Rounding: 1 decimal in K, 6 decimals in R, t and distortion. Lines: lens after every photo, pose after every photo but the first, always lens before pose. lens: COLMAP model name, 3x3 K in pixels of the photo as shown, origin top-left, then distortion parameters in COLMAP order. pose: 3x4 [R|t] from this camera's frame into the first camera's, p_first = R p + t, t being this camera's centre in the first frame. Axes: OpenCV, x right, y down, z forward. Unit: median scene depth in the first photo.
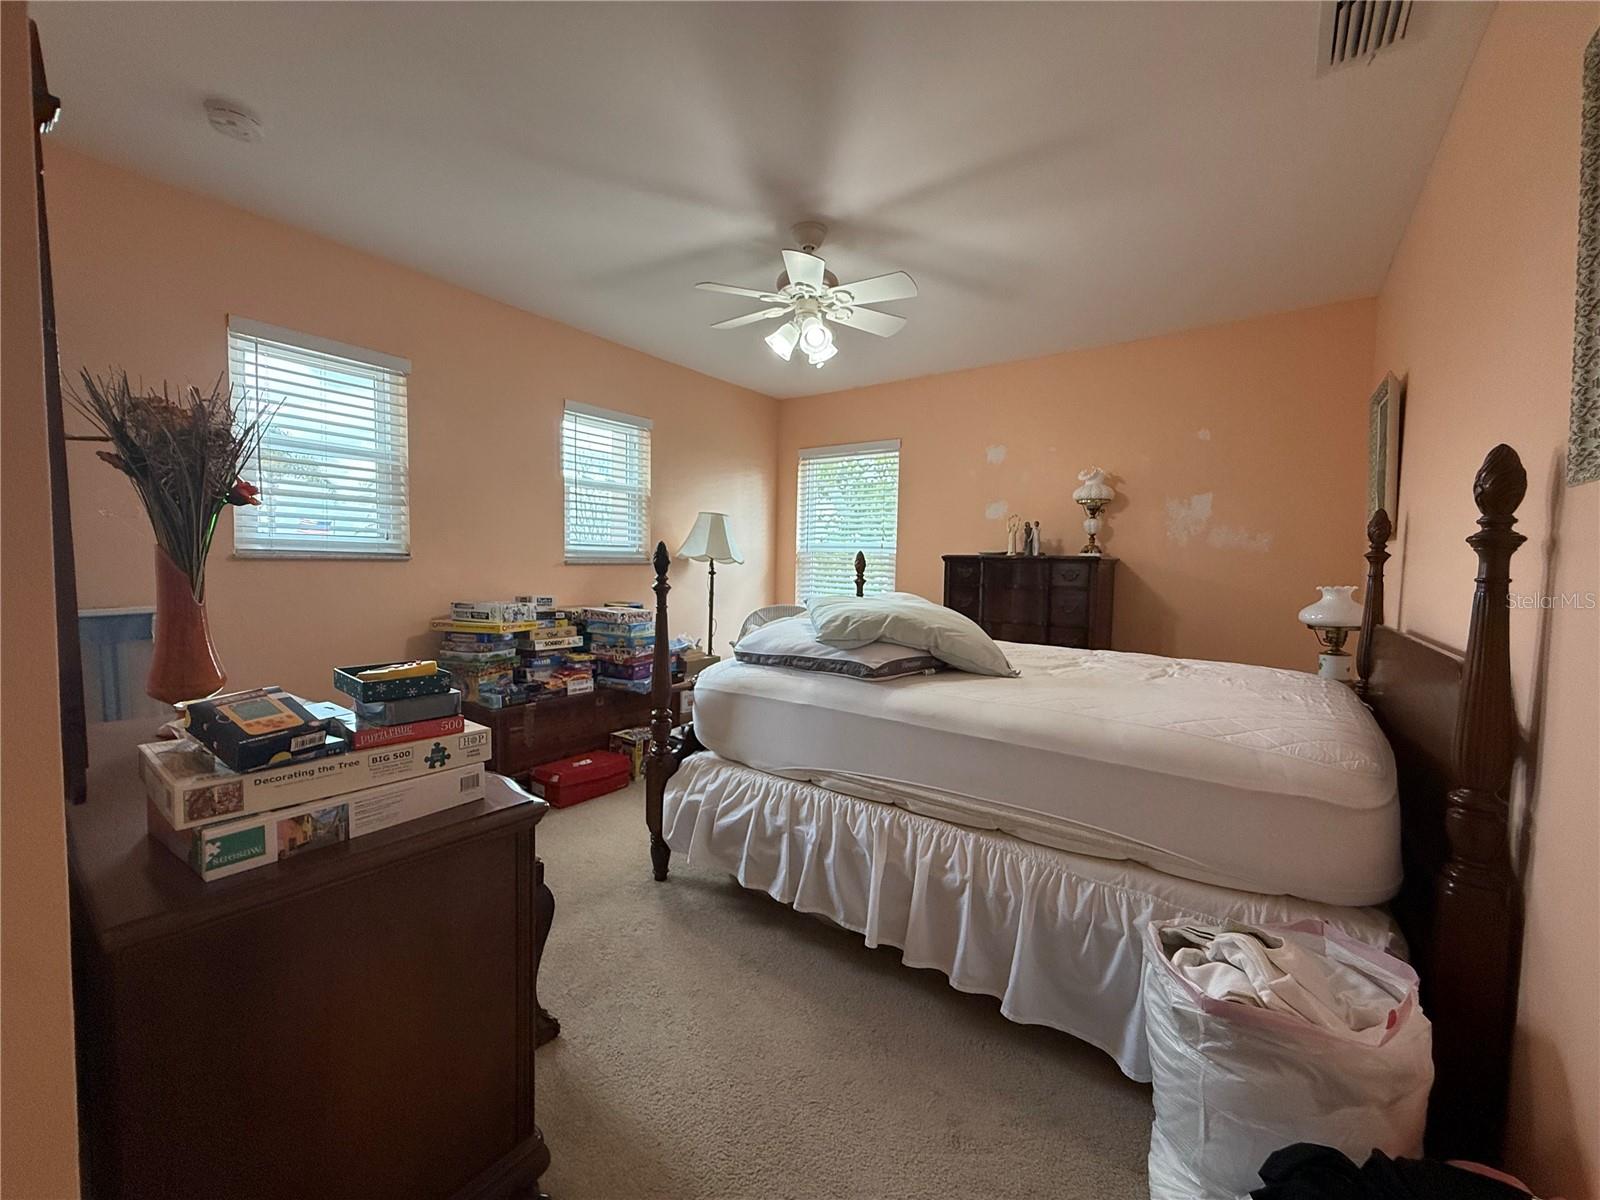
lens RADIAL K [[641.0, 0, 800.0], [0, 641.0, 600.0], [0, 0, 1]] dist [-0.002109, -0.000109]
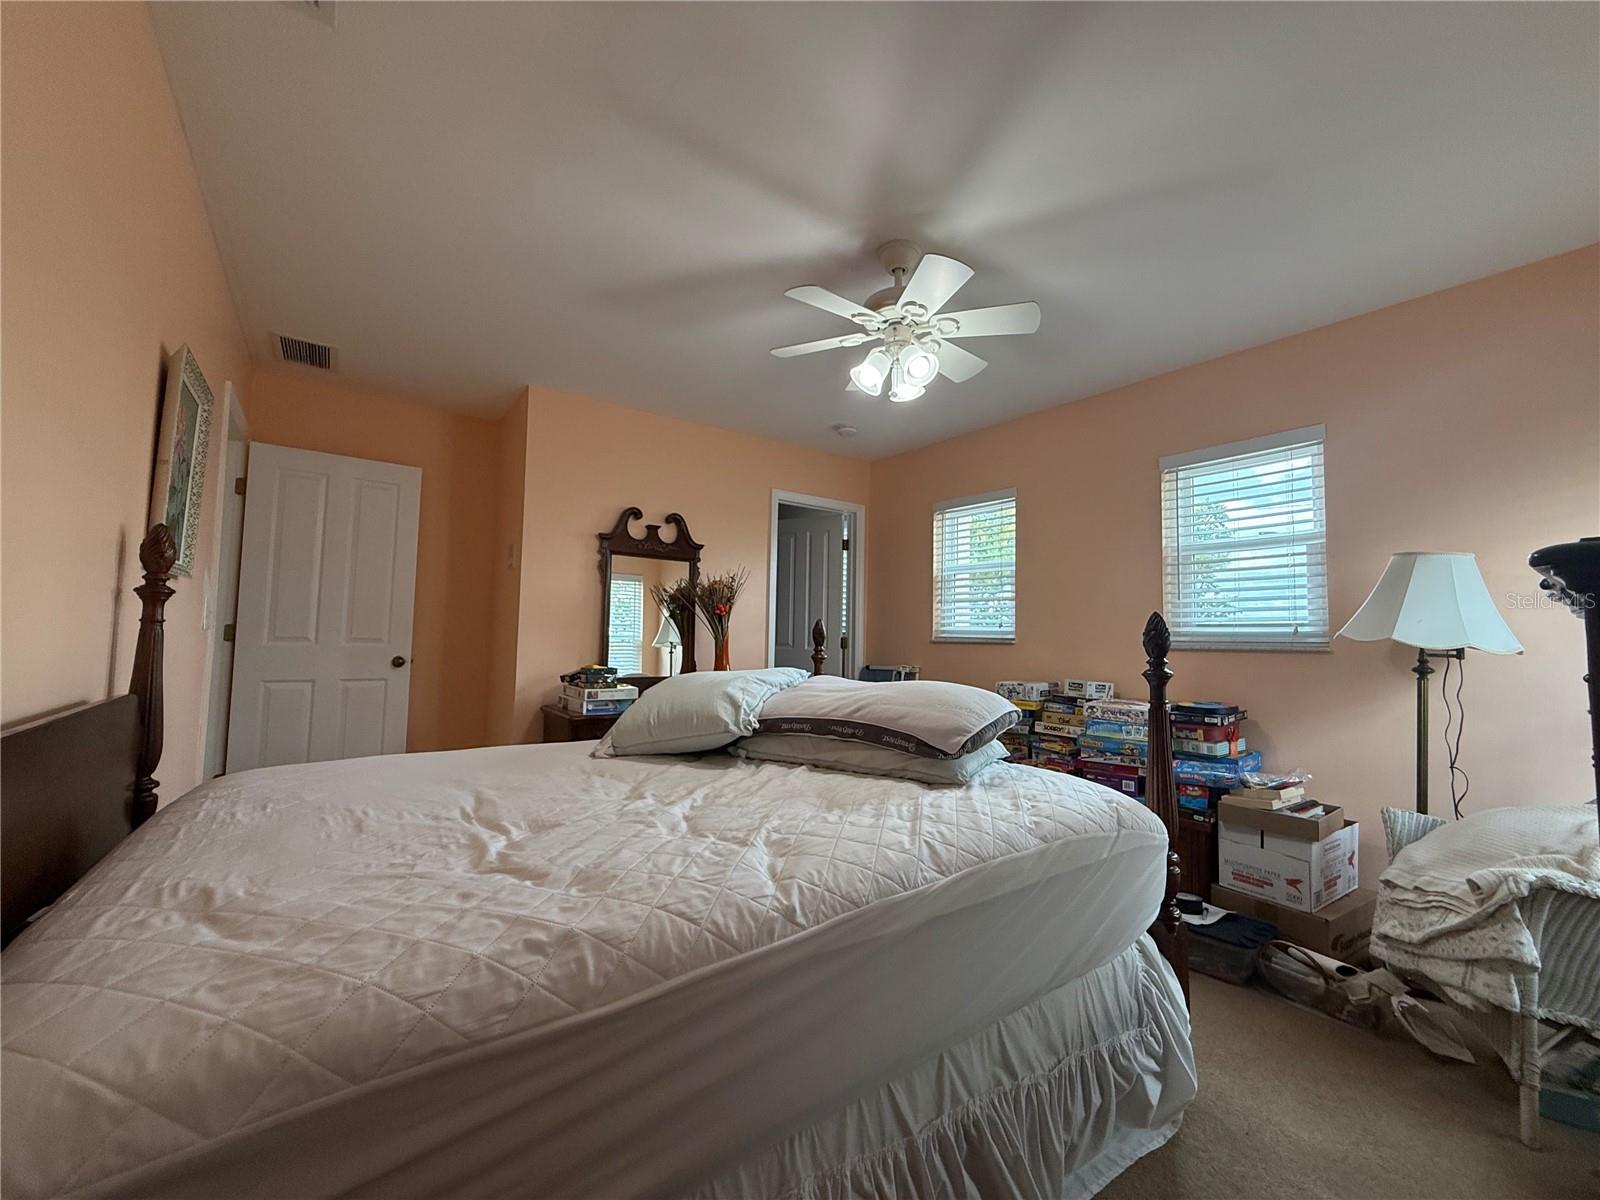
lens RADIAL K [[641.0, 0, 800.0], [0, 641.0, 600.0], [0, 0, 1]] dist [-0.002109, -0.000109]
pose [[-0.304606, -0.080785, -0.949046, 0.752791], [-0.078597, 0.995130, -0.059481, -0.042811], [0.949230, 0.056474, -0.309472, 1.049939]]
